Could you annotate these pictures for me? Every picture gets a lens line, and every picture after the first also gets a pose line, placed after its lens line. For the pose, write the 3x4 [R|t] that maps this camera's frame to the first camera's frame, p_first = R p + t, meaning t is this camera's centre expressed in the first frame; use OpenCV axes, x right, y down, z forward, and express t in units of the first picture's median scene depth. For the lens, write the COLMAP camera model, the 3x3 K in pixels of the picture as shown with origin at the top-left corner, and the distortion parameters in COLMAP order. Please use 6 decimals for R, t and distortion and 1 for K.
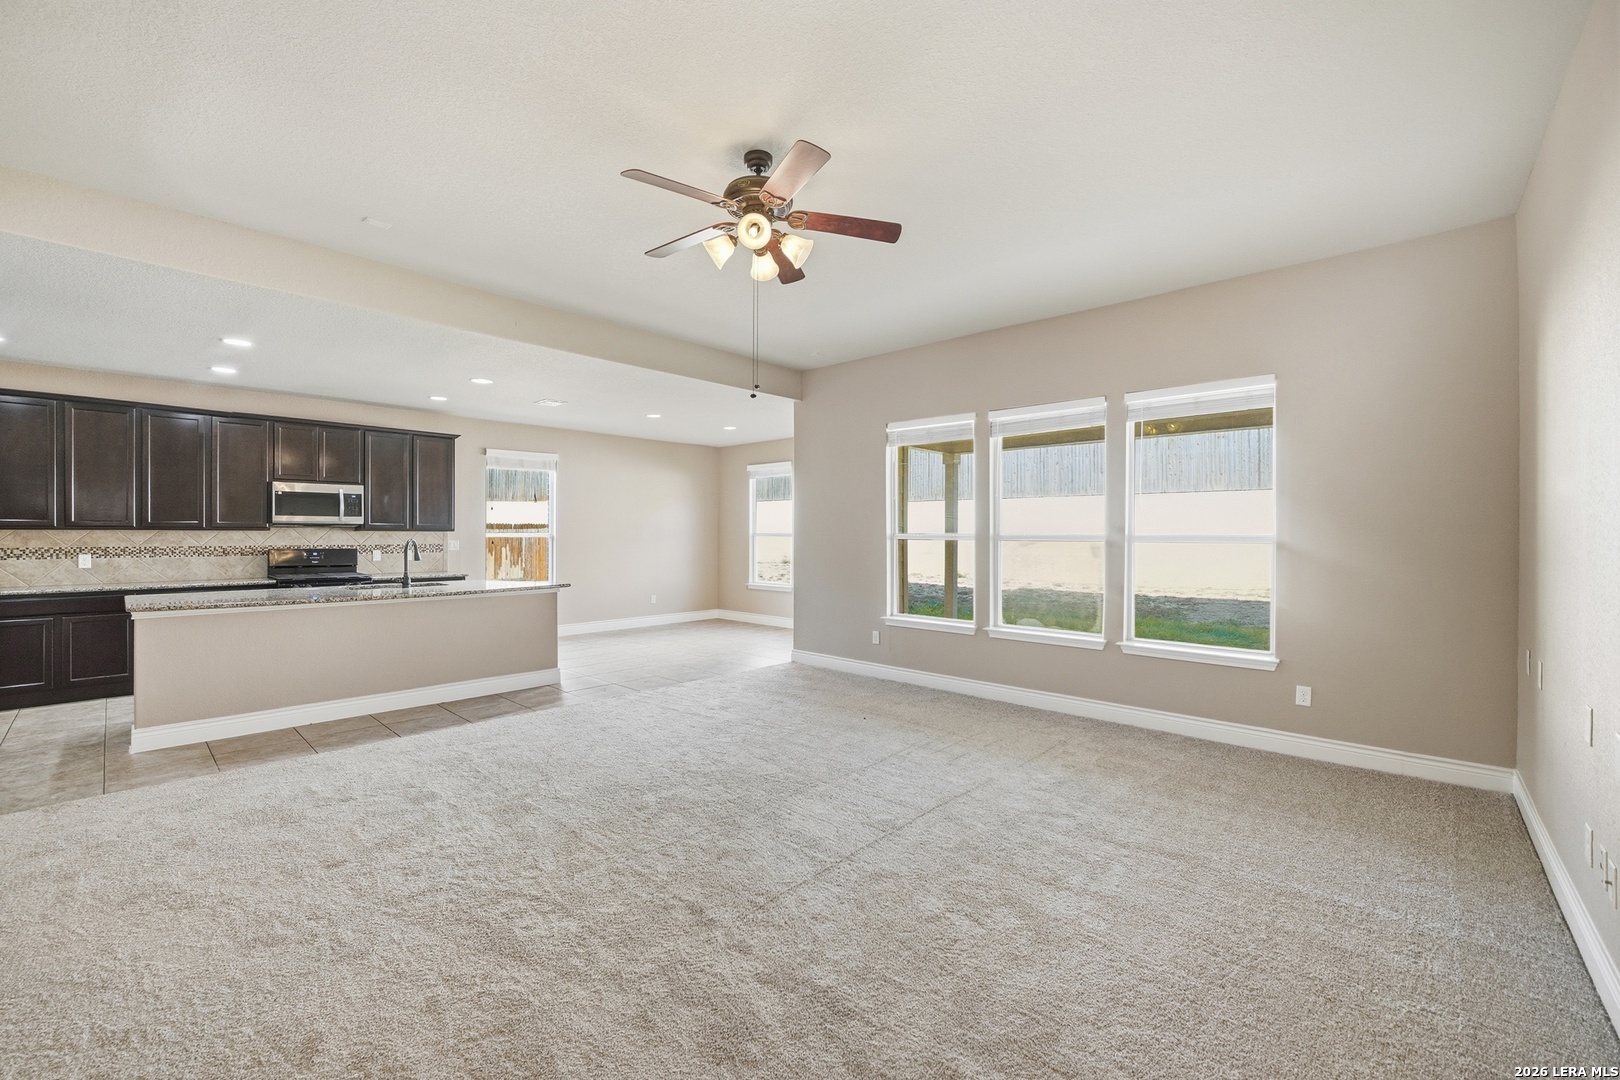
lens RADIAL K [[662.9, 0, 801.3], [0, 662.9, 509.5], [0, 0, 1]] dist [-0.017679, -0.000015]
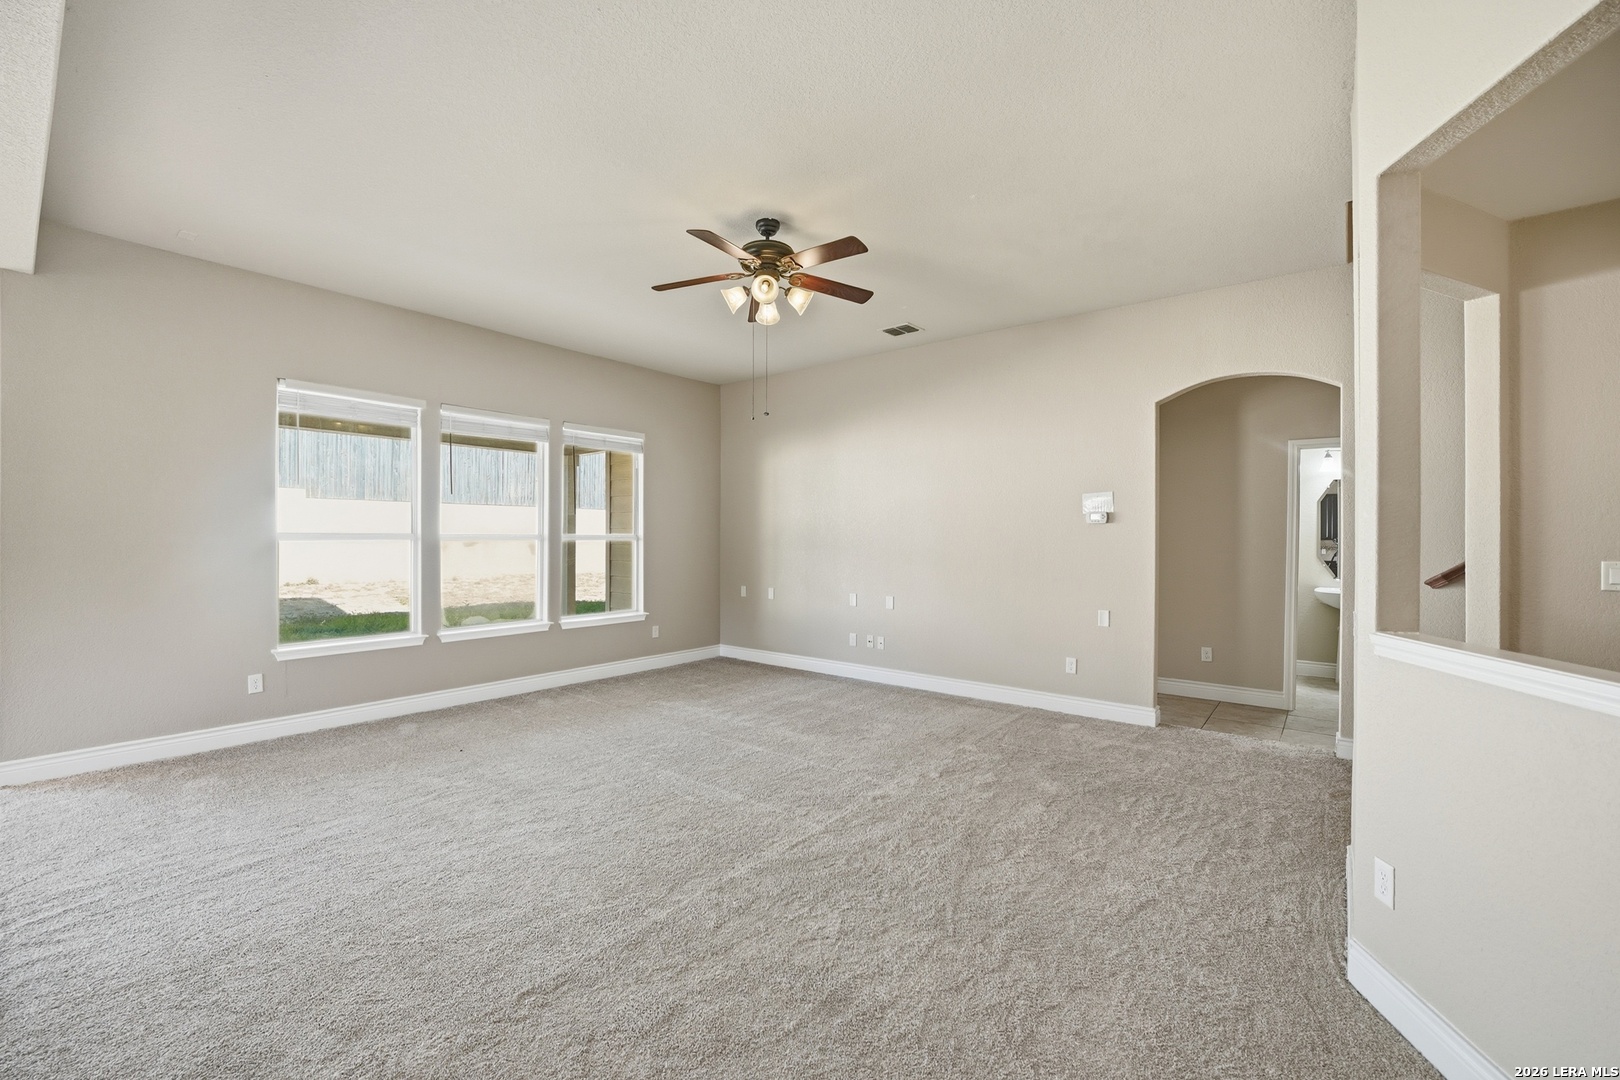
lens RADIAL K [[664.8, 0, 804.1], [0, 664.8, 533.8], [0, 0, 1]] dist [-0.026071, 0.007360]
pose [[-0.075752, 0.002616, 0.997123, -0.583410], [-0.044334, 0.998999, -0.005989, 0.018928], [-0.996141, -0.044661, -0.075560, 0.482913]]
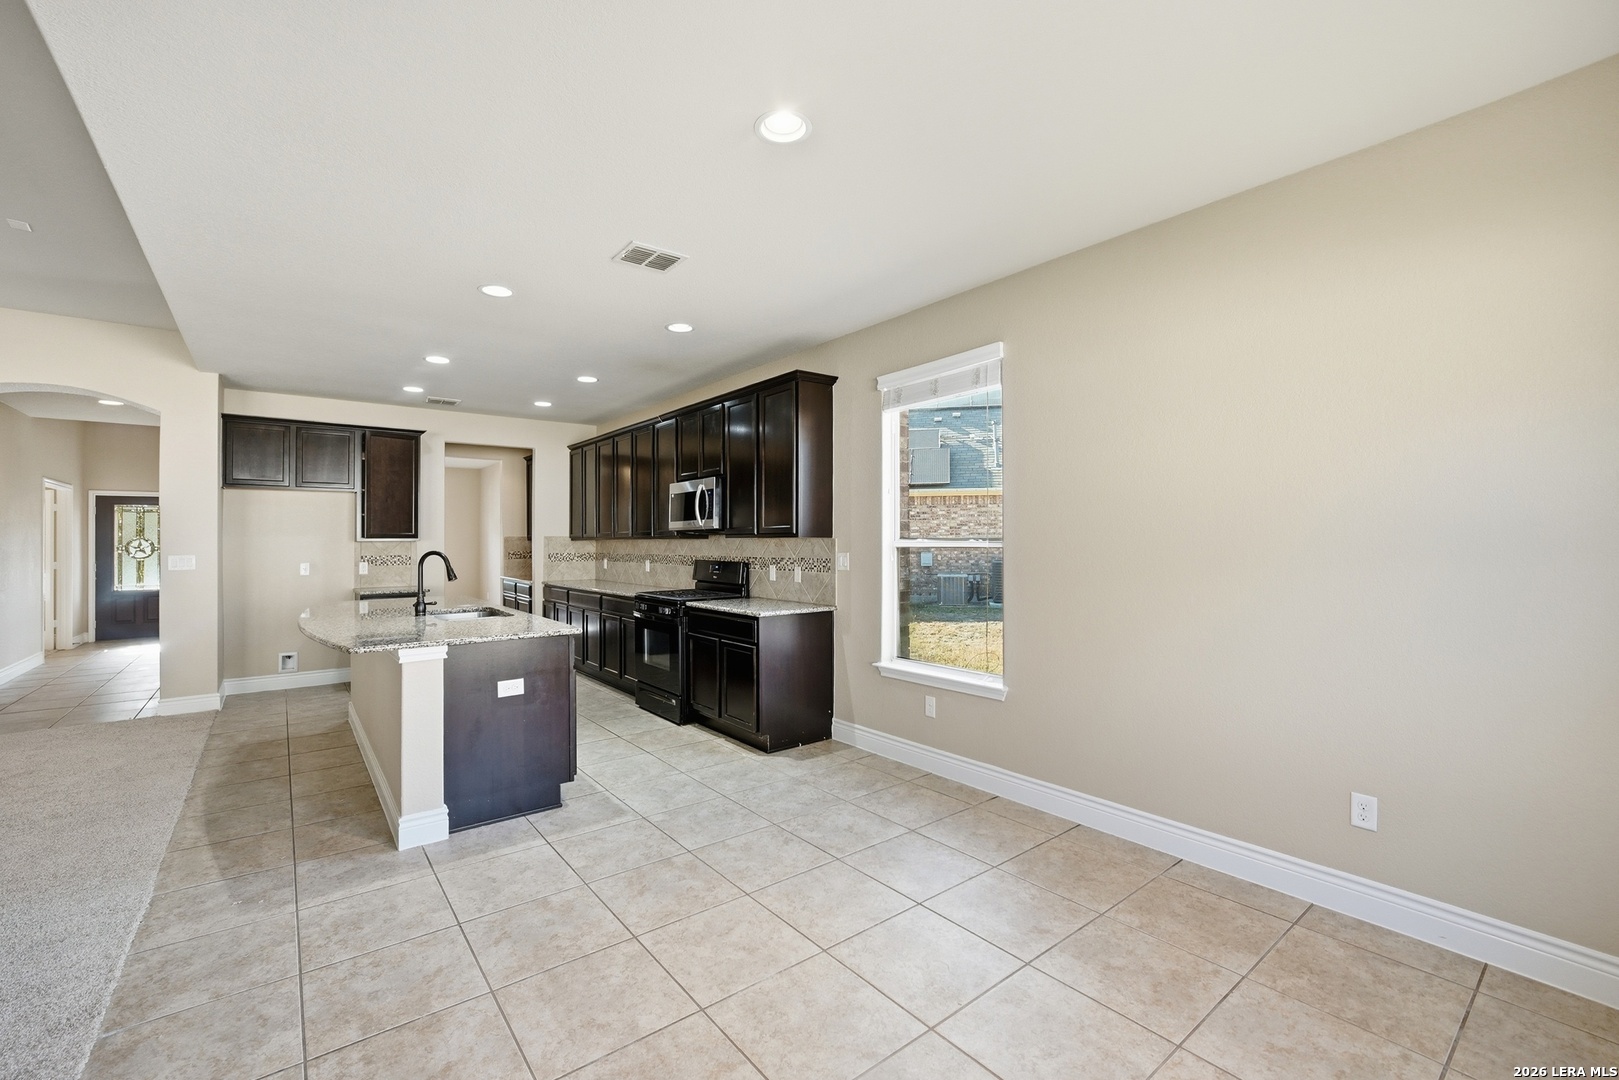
lens RADIAL K [[664.3, 0, 803.6], [0, 664.3, 533.8], [0, 0, 1]] dist [-0.026071, 0.007360]
pose [[-0.141525, -0.011346, -0.989870, 0.060907], [0.042643, 0.998936, -0.017547, 0.047422], [0.989016, -0.044694, -0.140891, 1.266392]]
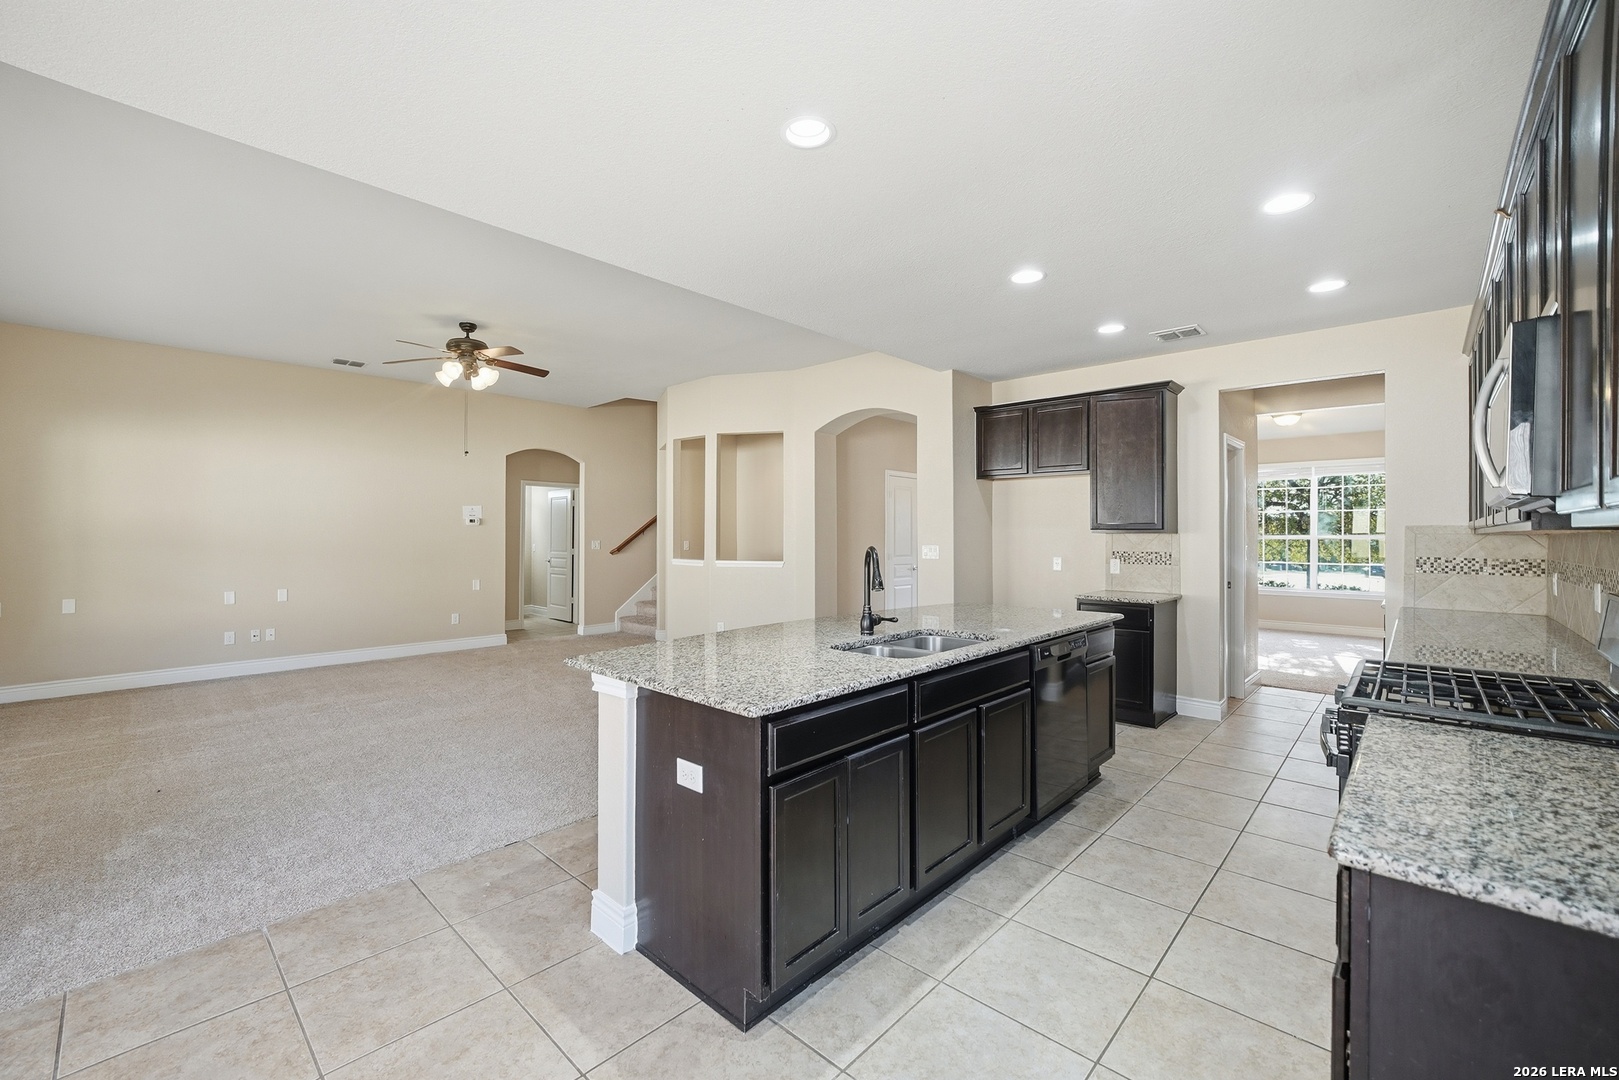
lens RADIAL K [[664.3, 0, 803.6], [0, 664.3, 533.8], [0, 0, 1]] dist [-0.026071, 0.007360]
pose [[-0.999973, -0.004259, -0.006028, -0.446209], [-0.004022, 0.999242, -0.038717, 0.046401], [0.006189, -0.038692, -0.999232, 1.278661]]
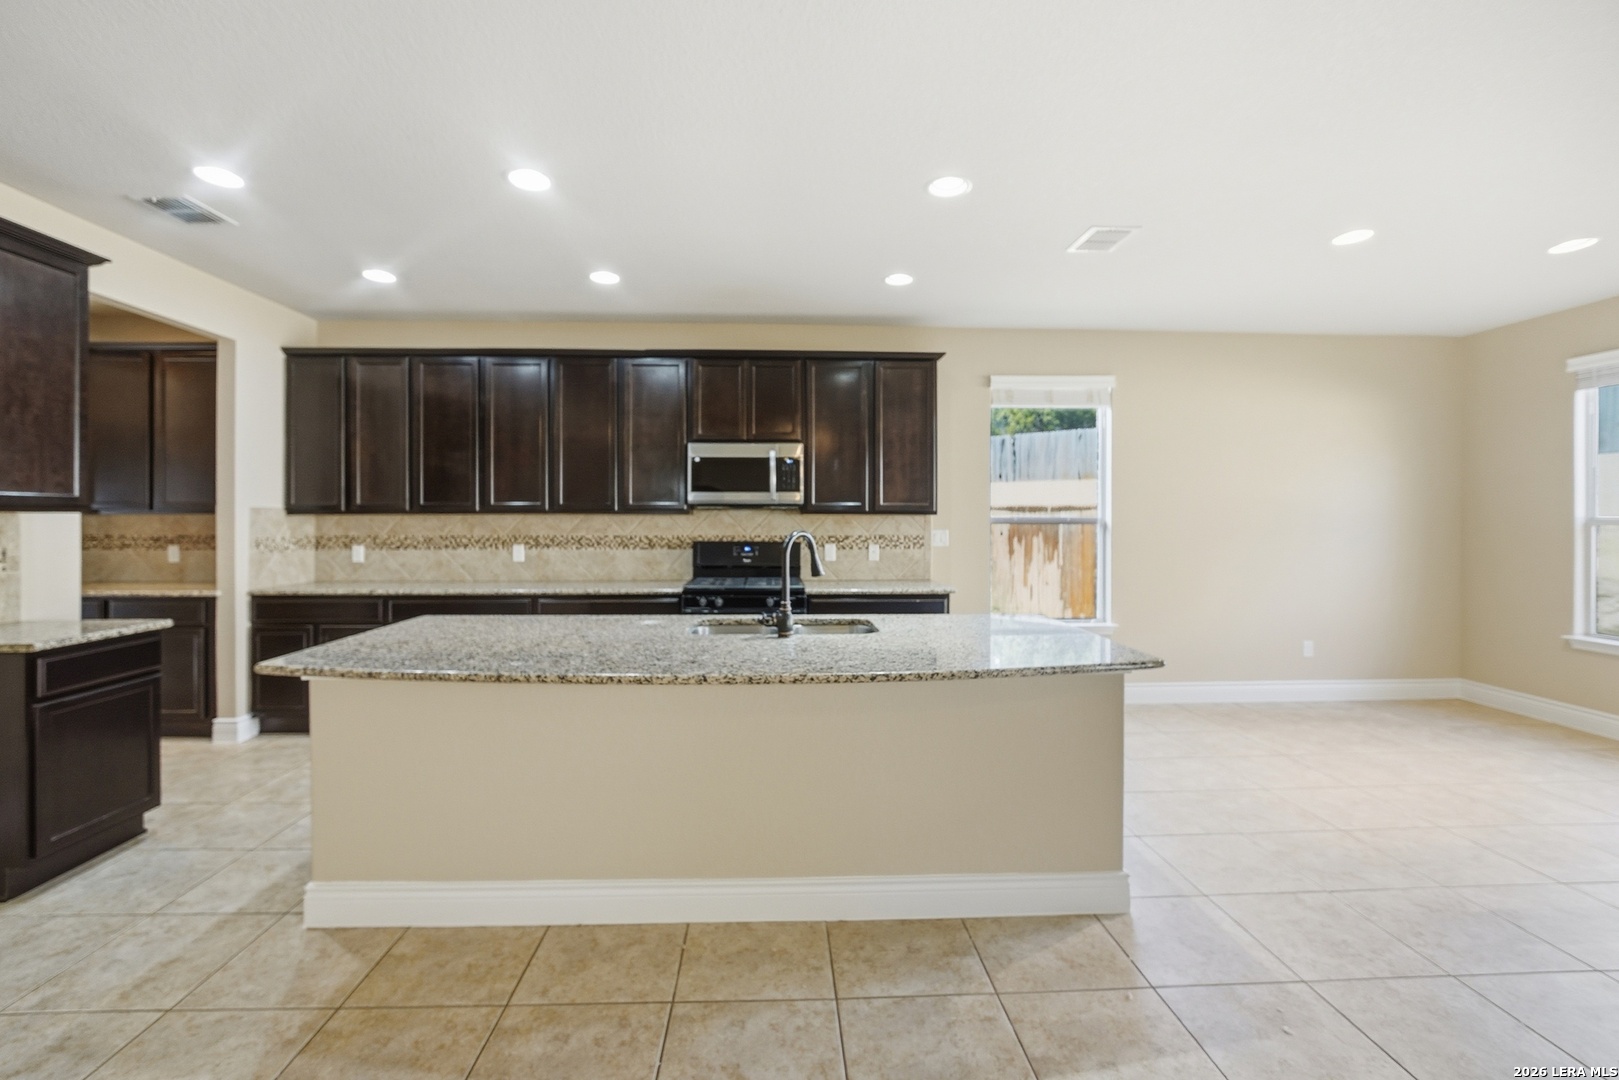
lens RADIAL K [[664.3, 0, 803.6], [0, 664.3, 533.8], [0, 0, 1]] dist [-0.026071, 0.007360]
pose [[0.710641, 0.018109, -0.703322, -0.220835], [0.025564, 0.998344, 0.051534, 0.018812], [0.703091, -0.054602, 0.709001, 0.571085]]
